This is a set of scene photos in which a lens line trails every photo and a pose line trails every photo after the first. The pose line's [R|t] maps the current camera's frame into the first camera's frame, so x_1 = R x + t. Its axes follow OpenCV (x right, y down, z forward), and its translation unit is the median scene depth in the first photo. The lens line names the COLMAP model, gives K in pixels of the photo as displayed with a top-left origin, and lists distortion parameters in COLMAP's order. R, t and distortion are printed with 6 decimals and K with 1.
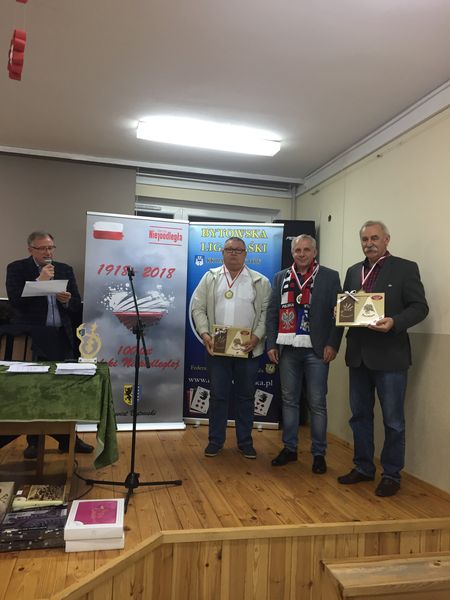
lens RADIAL K [[515.8, 0, 226.6], [0, 515.8, 298.2], [0, 0, 1]] dist [0.090890, -0.125133]
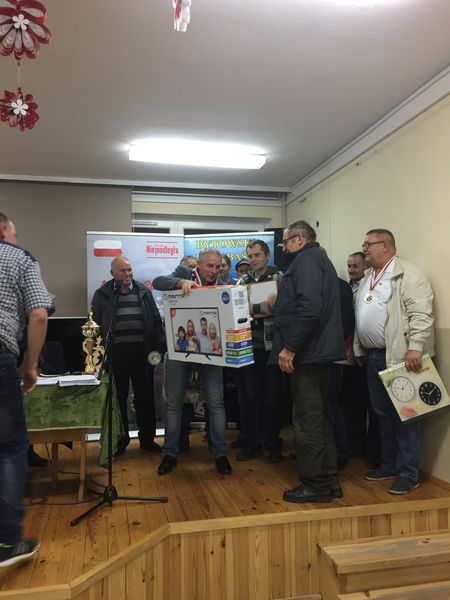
lens RADIAL K [[515.8, 0, 226.2], [0, 515.8, 299.4], [0, 0, 1]] dist [0.090890, -0.125133]
pose [[0.998332, -0.056769, -0.010511, 0.021826], [0.056655, 0.998335, -0.010858, -0.001685], [0.011110, 0.010244, 0.999886, -0.061293]]
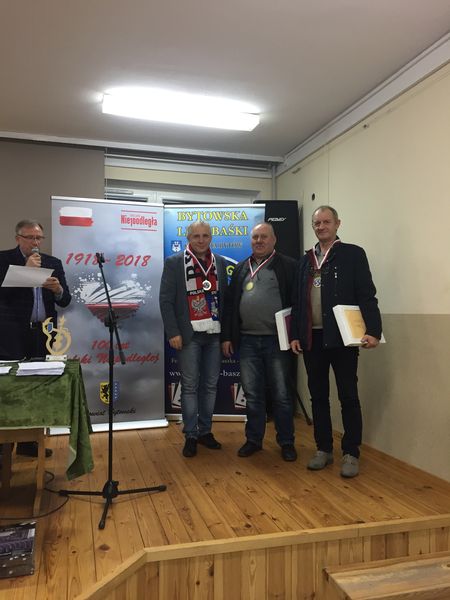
lens RADIAL K [[515.8, 0, 226.1], [0, 515.8, 298.0], [0, 0, 1]] dist [0.090890, -0.125133]
pose [[0.998541, -0.035938, 0.040313, -0.005159], [0.035181, 0.999194, 0.019331, 0.007697], [-0.040975, -0.017884, 0.999000, 0.078765]]
